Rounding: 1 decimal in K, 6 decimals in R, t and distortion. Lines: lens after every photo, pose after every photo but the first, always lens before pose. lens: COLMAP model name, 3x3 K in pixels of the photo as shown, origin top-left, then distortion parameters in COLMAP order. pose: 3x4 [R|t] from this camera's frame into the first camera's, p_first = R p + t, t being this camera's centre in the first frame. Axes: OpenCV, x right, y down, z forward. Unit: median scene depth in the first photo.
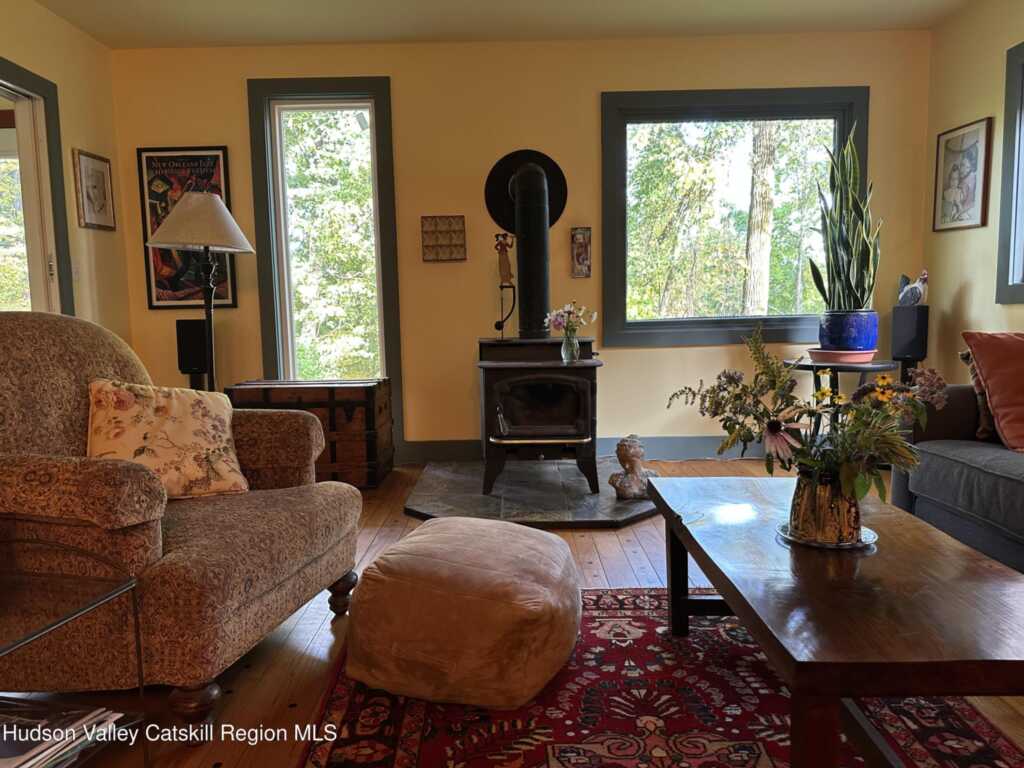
lens RADIAL K [[727.6, 0, 515.5], [0, 727.6, 384.8], [0, 0, 1]] dist [0.046113, -0.050304]
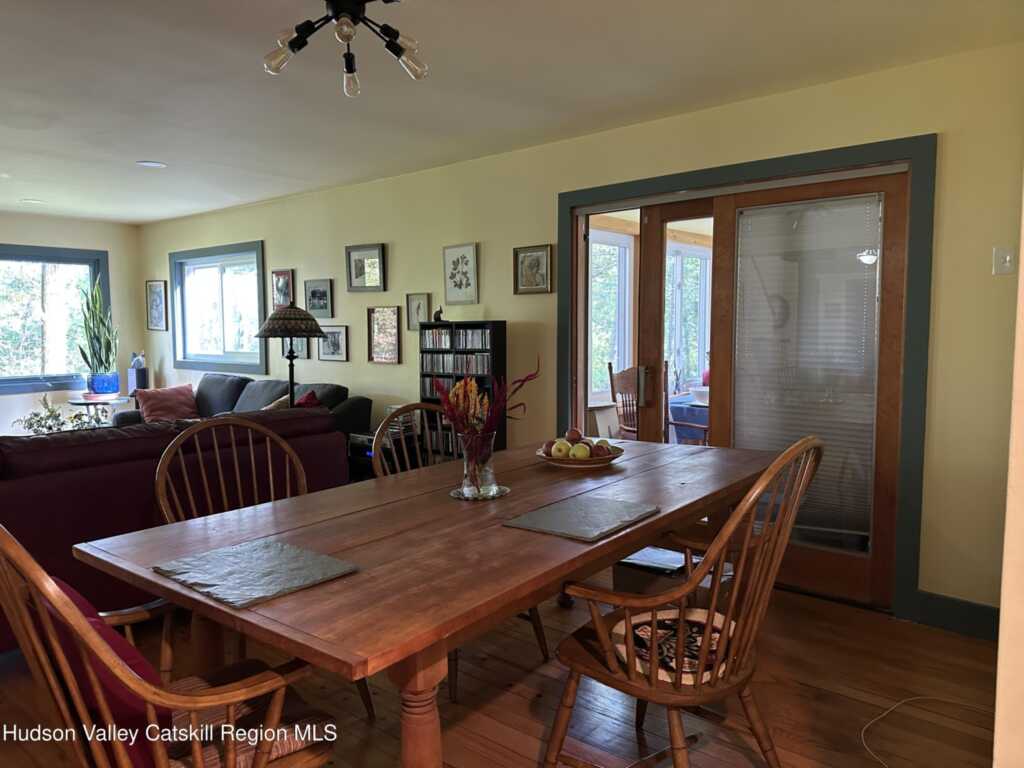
lens RADIAL K [[727.6, 0, 511.5], [0, 727.6, 381.1], [0, 0, 1]] dist [0.046113, -0.050304]
pose [[0.652811, -0.057560, 0.755330, -0.309267], [0.082169, 0.996606, 0.004930, -0.001003], [-0.753051, 0.058847, 0.655326, -1.087675]]
